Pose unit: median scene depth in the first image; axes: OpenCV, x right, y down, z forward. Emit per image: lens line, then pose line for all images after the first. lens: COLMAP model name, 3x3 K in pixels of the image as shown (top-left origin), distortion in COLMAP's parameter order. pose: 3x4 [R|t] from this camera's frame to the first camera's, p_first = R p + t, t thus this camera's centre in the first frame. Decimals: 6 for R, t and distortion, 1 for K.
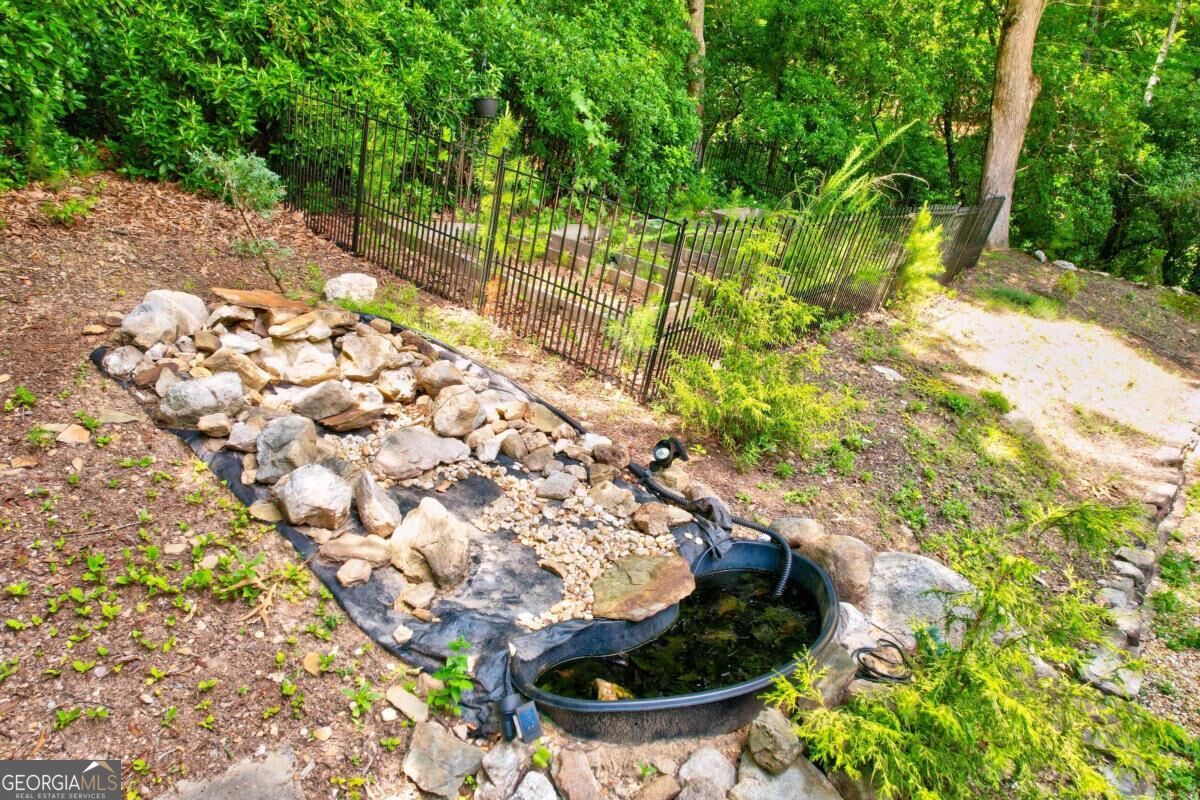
lens RADIAL K [[770.8, 0, 597.3], [0, 770.8, 410.6], [0, 0, 1]] dist [-0.074525, 0.072913]
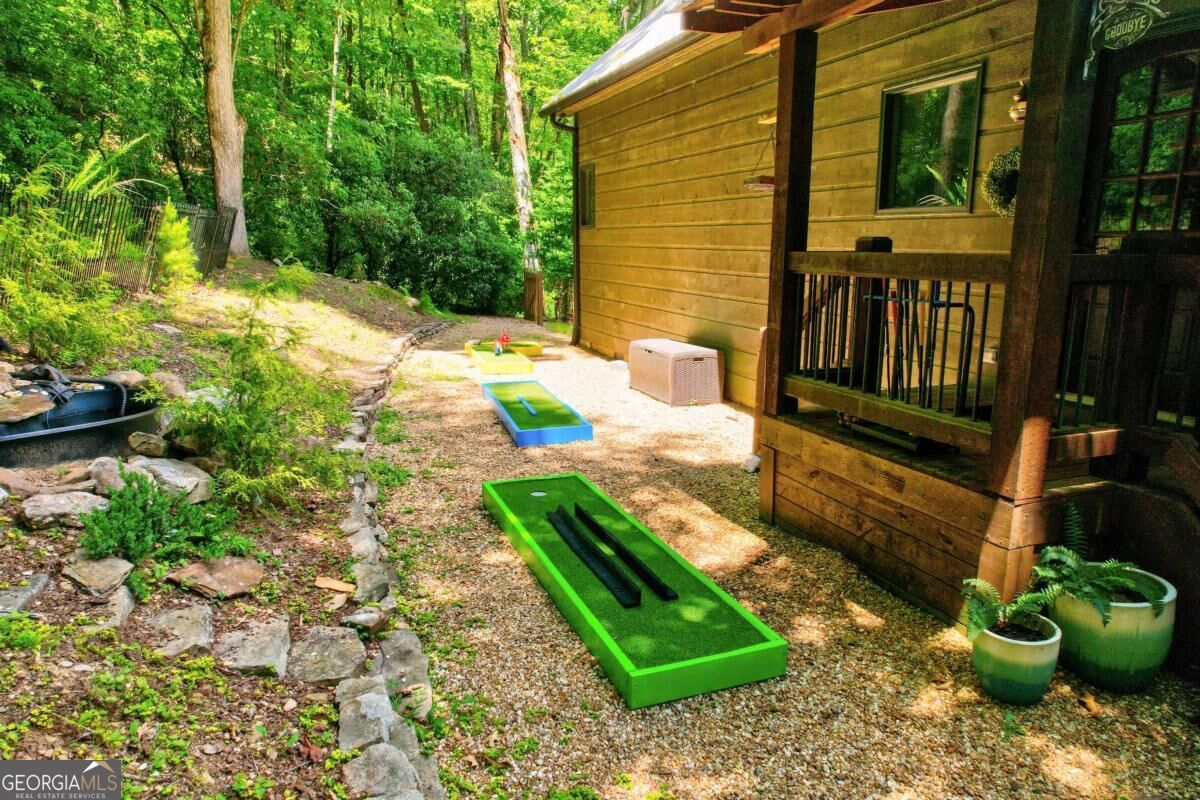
lens RADIAL K [[770.8, 0, 597.3], [0, 770.8, 410.6], [0, 0, 1]] dist [-0.074525, 0.072913]
pose [[0.621841, -0.169616, 0.764555, -0.075525], [0.217146, 0.975329, 0.039764, 0.097371], [-0.752437, 0.141293, 0.643331, -0.148980]]
